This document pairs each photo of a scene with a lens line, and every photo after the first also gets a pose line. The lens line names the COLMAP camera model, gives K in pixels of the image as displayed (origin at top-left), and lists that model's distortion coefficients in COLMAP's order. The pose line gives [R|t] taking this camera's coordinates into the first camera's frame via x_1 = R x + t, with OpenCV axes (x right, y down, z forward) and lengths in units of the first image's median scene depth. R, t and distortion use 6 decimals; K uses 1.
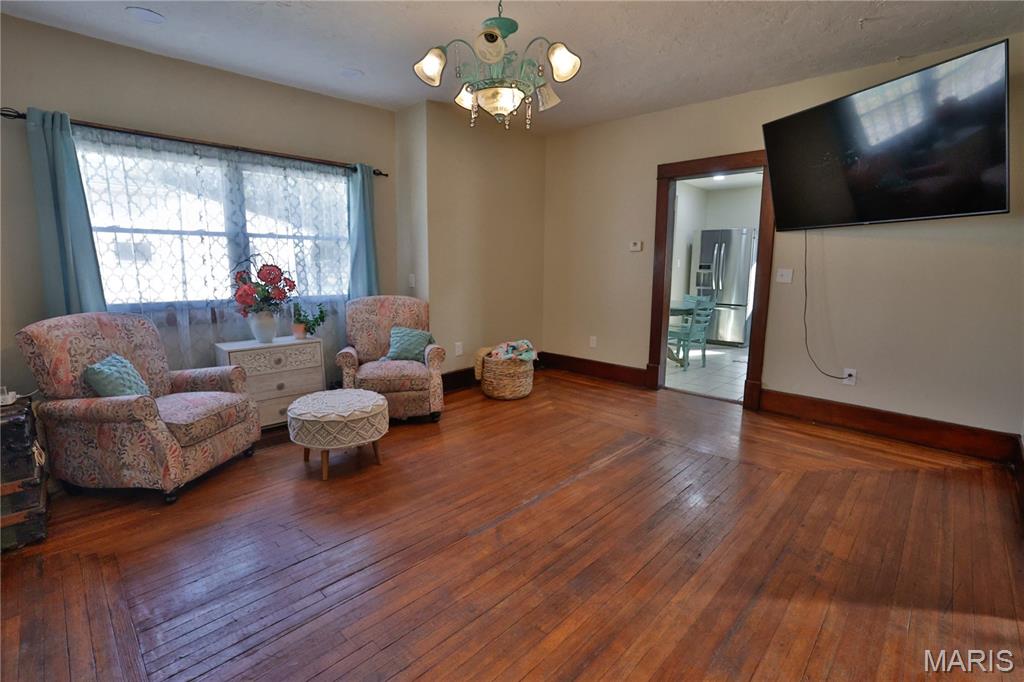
lens RADIAL K [[465.1, 0, 509.2], [0, 465.1, 338.9], [0, 0, 1]] dist [-0.026450, 0.002927]
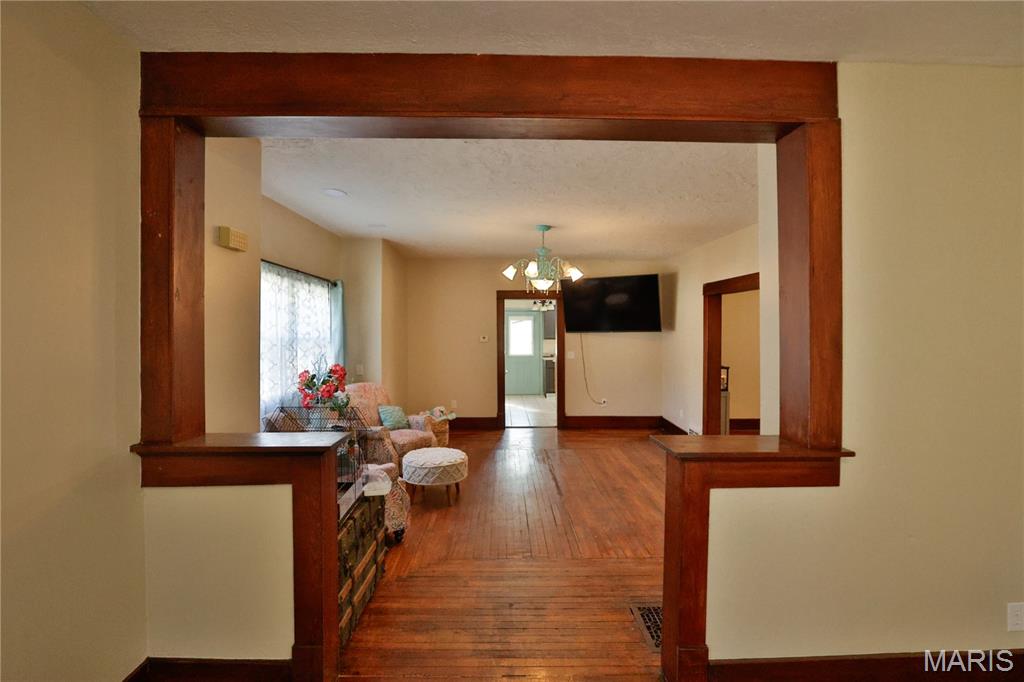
lens RADIAL K [[465.1, 0, 513.0], [0, 465.1, 338.3], [0, 0, 1]] dist [-0.026450, 0.002927]
pose [[0.706996, -0.015167, 0.707055, -1.022301], [0.122721, 0.987234, -0.101534, -0.041020], [-0.696489, 0.158555, 0.699831, -0.220862]]
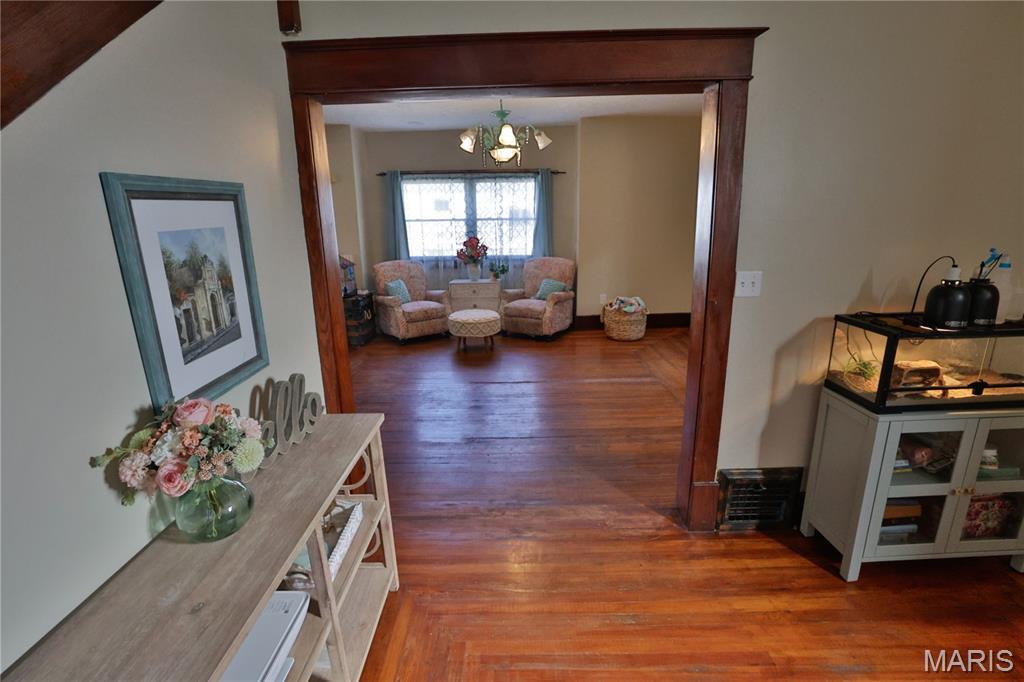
lens RADIAL K [[465.1, 0, 518.5], [0, 465.1, 338.0], [0, 0, 1]] dist [-0.026450, 0.002927]
pose [[0.691392, 0.161310, -0.704242, 0.878050], [-0.094925, 0.986588, 0.132790, -0.029134], [0.716217, -0.024959, 0.697431, -0.139954]]
